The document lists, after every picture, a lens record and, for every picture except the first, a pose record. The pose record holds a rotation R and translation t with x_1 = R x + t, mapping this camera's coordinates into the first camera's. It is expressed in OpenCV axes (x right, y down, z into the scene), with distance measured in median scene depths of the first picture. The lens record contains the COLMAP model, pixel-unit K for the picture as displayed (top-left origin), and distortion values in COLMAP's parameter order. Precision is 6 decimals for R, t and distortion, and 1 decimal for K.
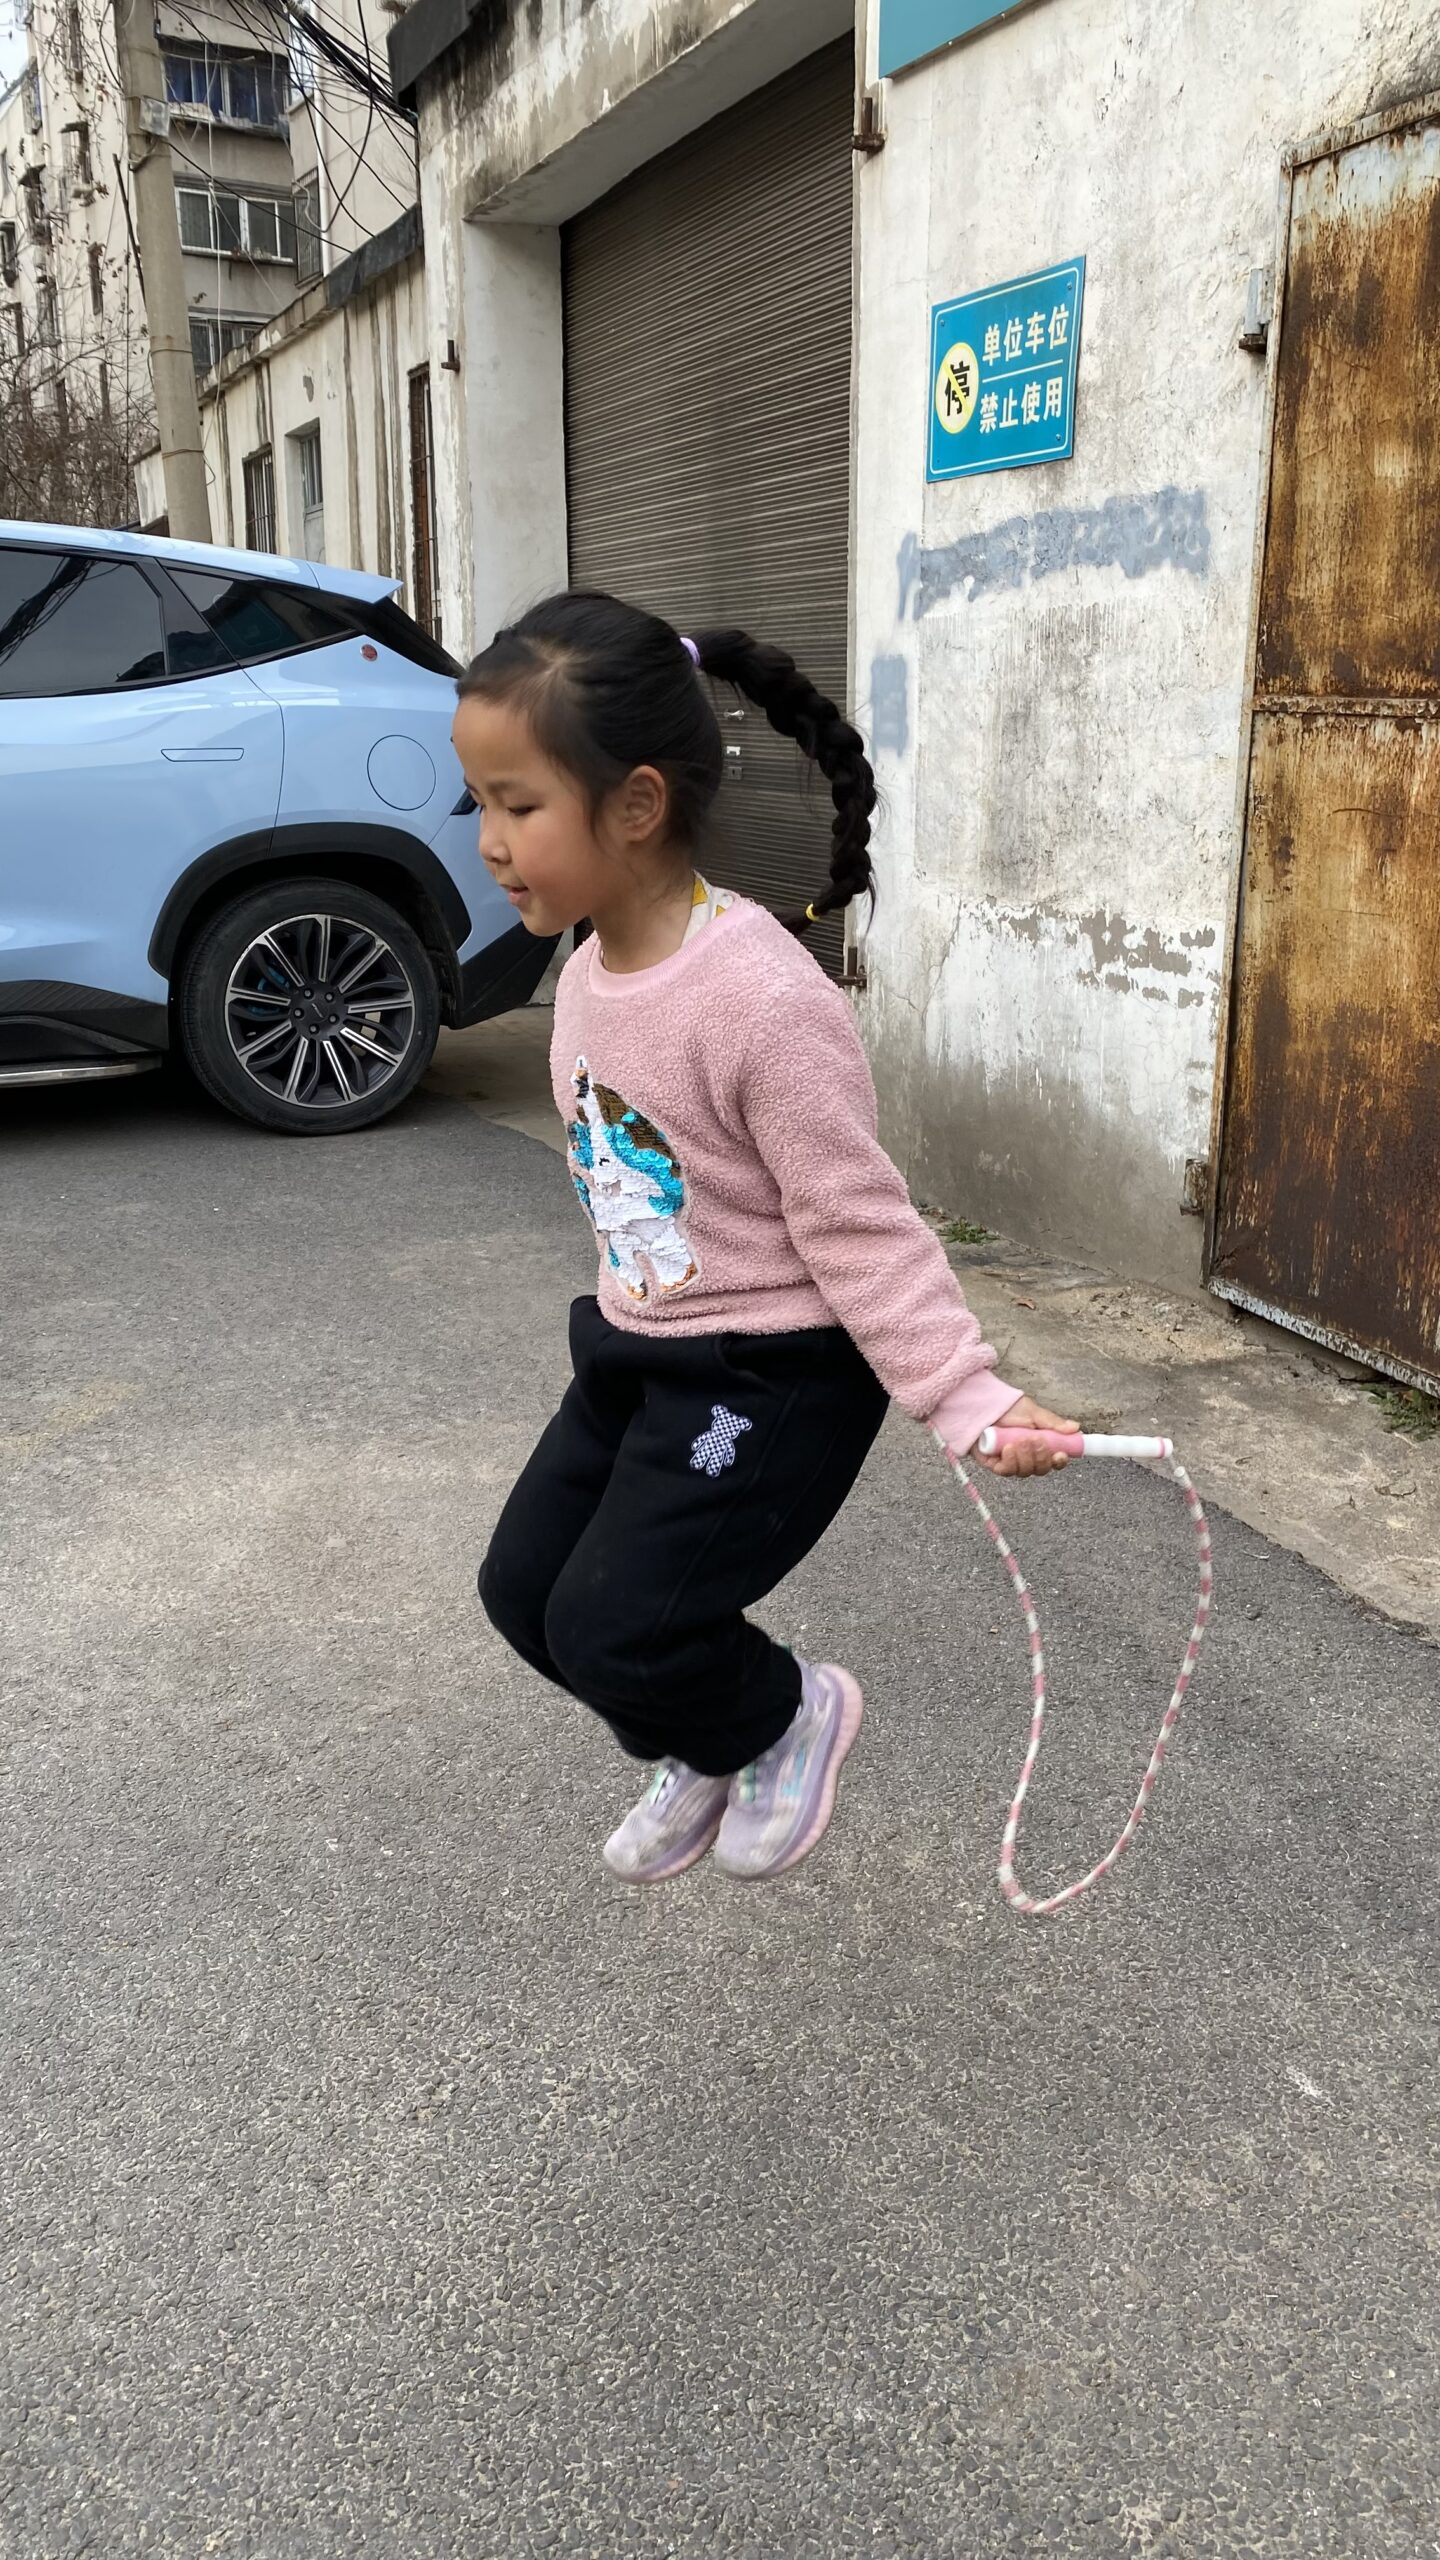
lens RADIAL K [[1949.7, 0, 732.9], [0, 1949.7, 1288.4], [0, 0, 1]] dist [0.013447, 0.000441]
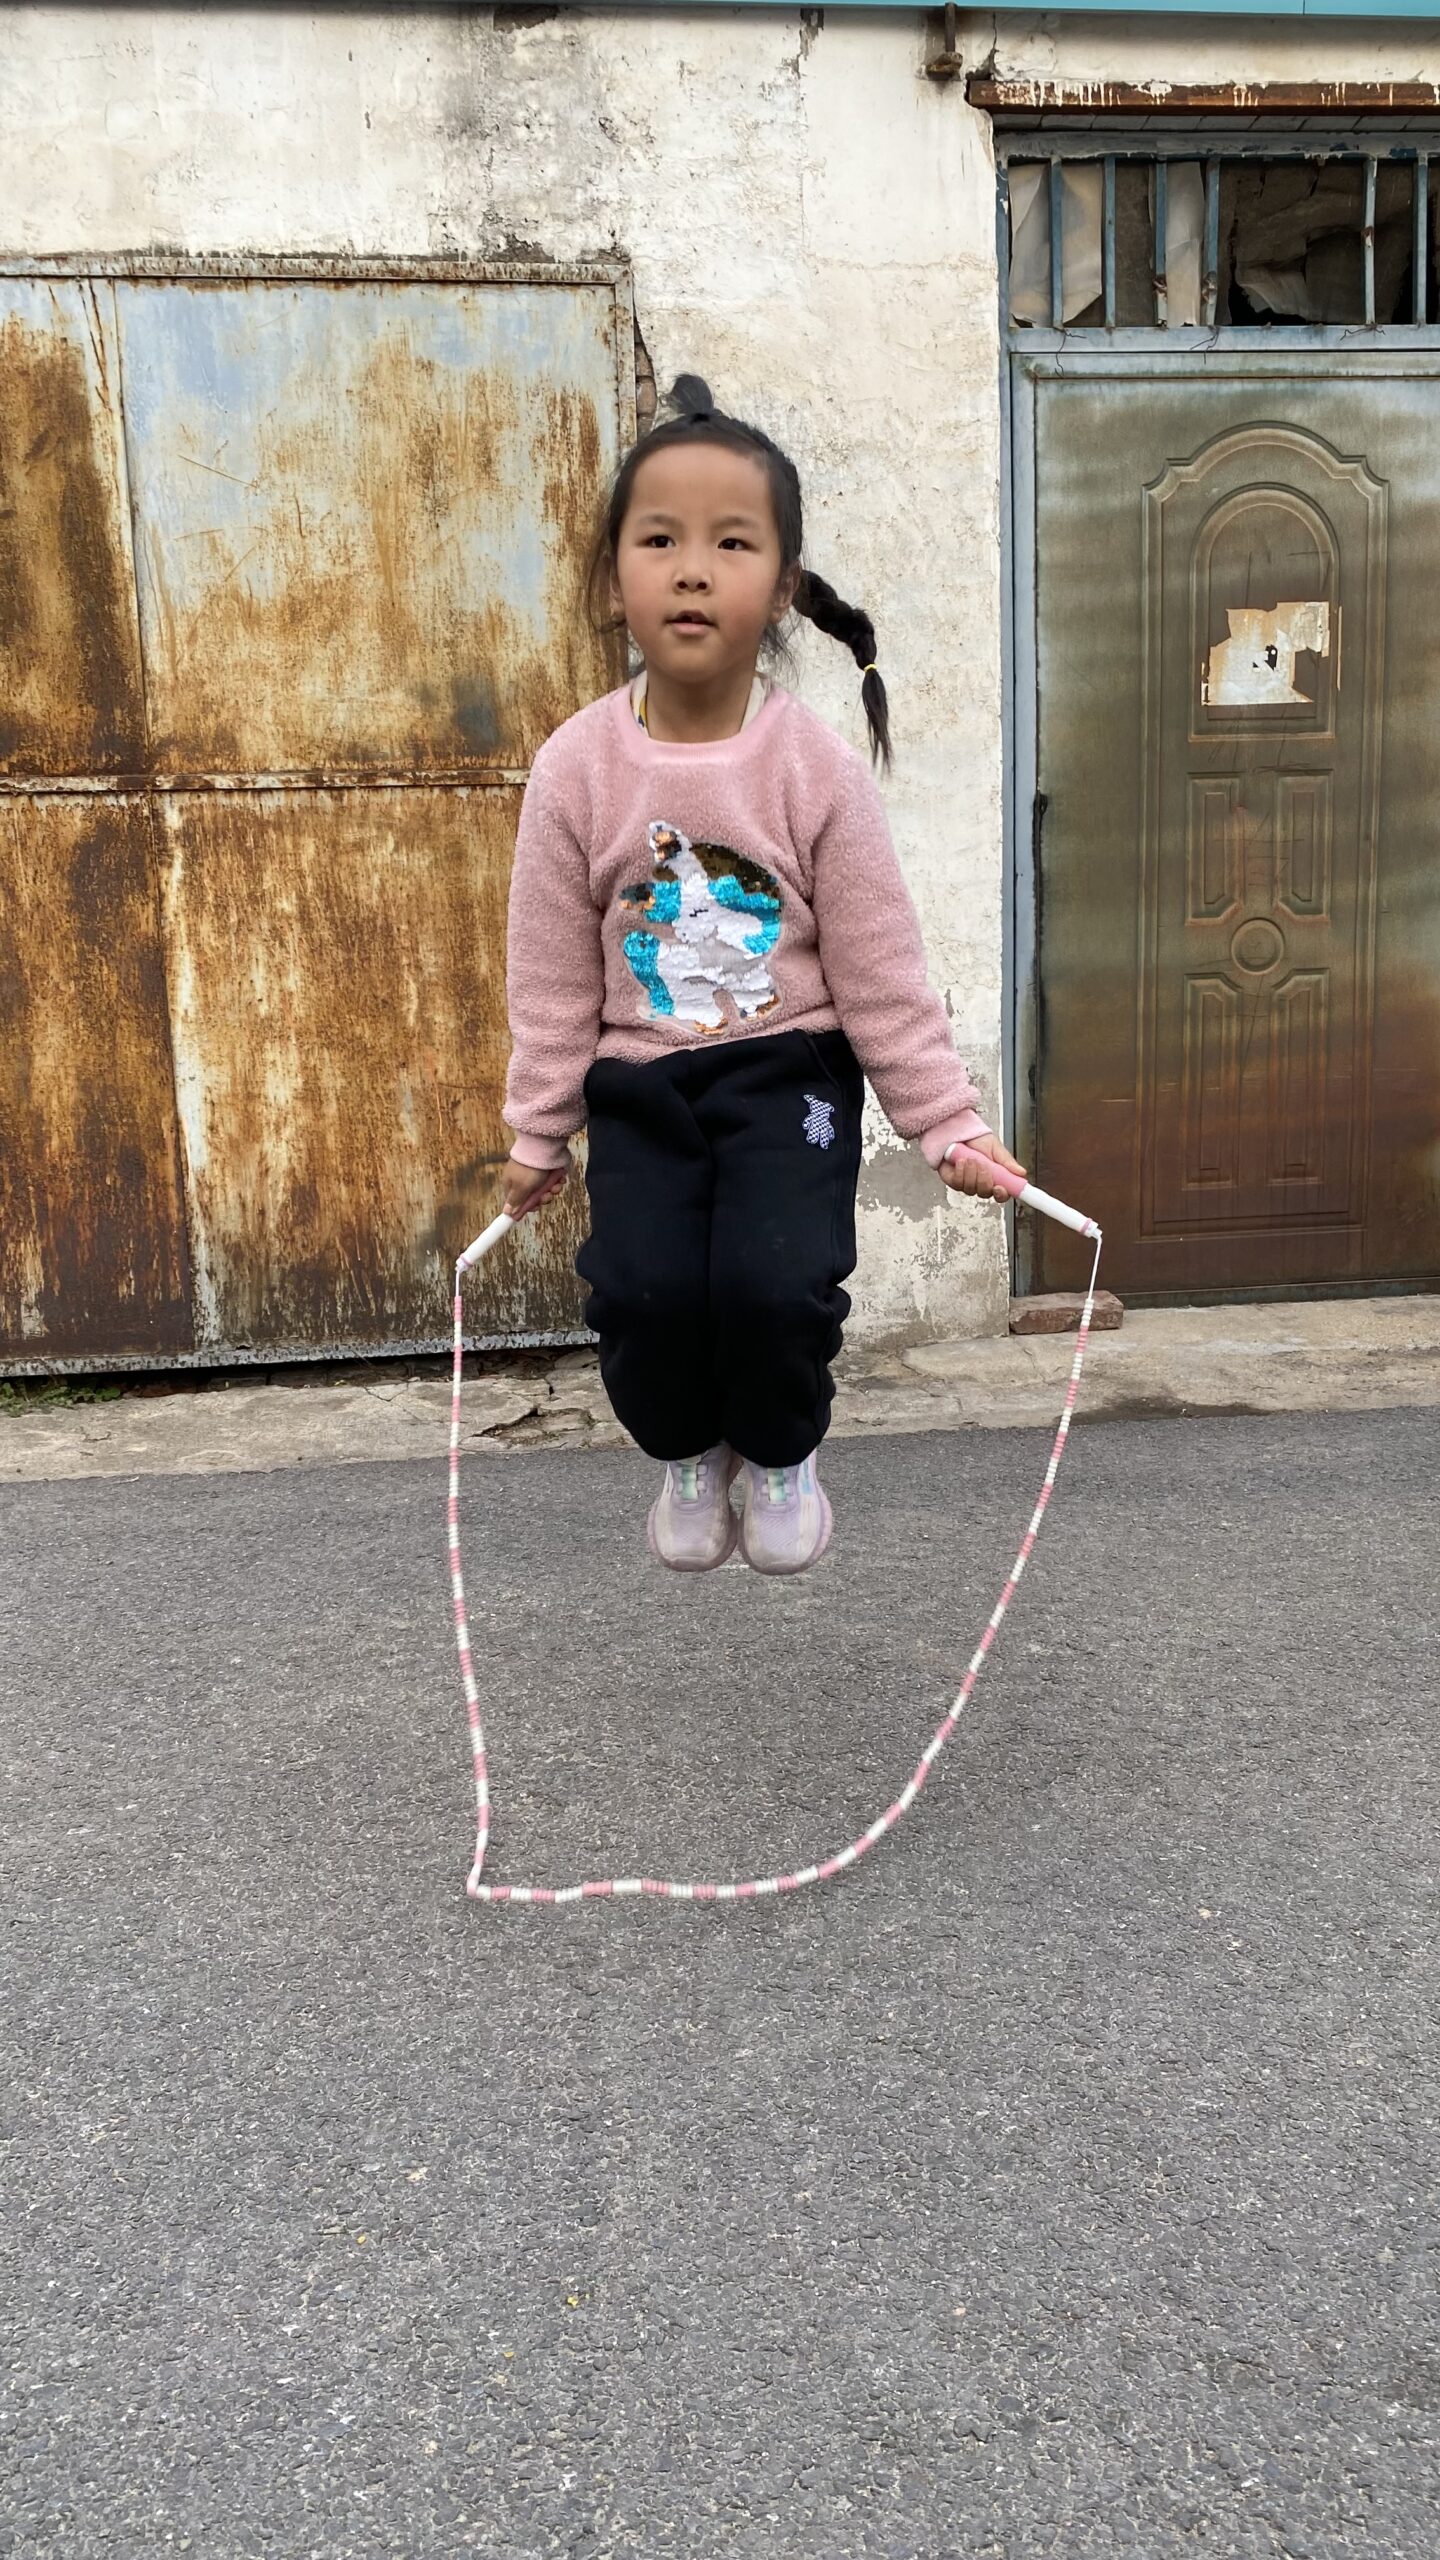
lens RADIAL K [[1933.2, 0, 702.5], [0, 1933.2, 1303.6], [0, 0, 1]] dist [-0.001770, 0.009536]
pose [[0.315266, -0.173863, 0.932941, -0.472190], [0.305474, 0.949345, 0.073692, 0.042098], [-0.898495, 0.261757, 0.352407, 0.199537]]
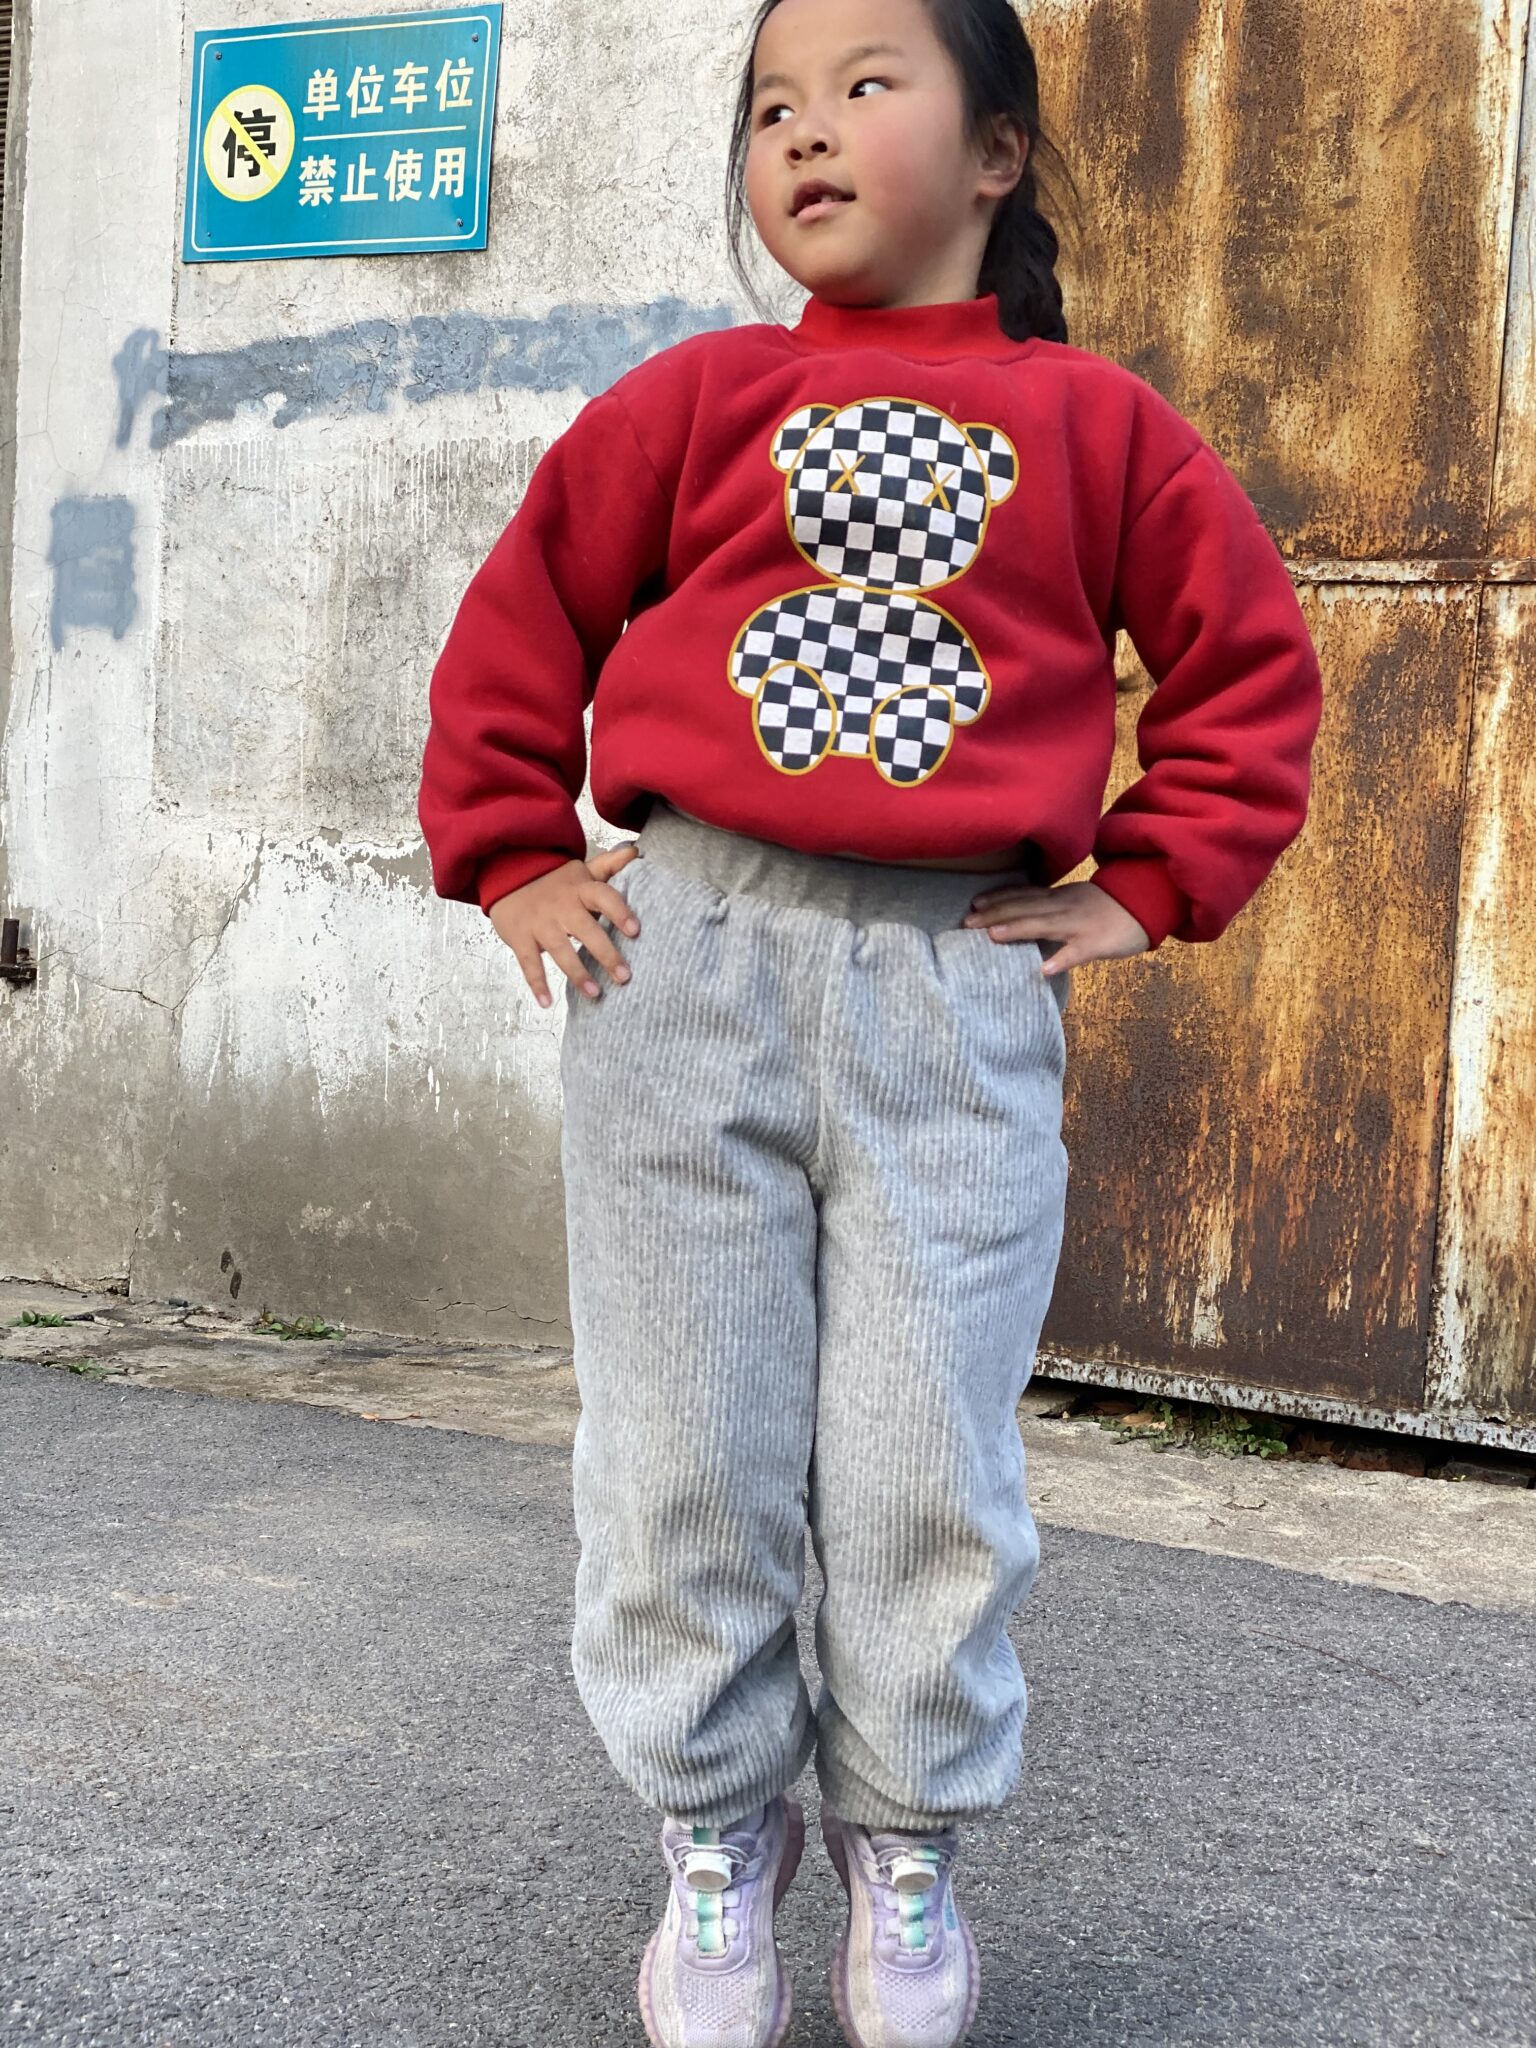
lens RADIAL K [[3005.1, 0, 786.8], [0, 3005.1, 973.0], [0, 0, 1]] dist [0.207667, -0.544976]
pose [[0.806502, 0.027987, 0.590569, -0.418181], [0.113910, 0.972809, -0.201661, 0.094671], [-0.580155, 0.229912, 0.781384, 0.084782]]
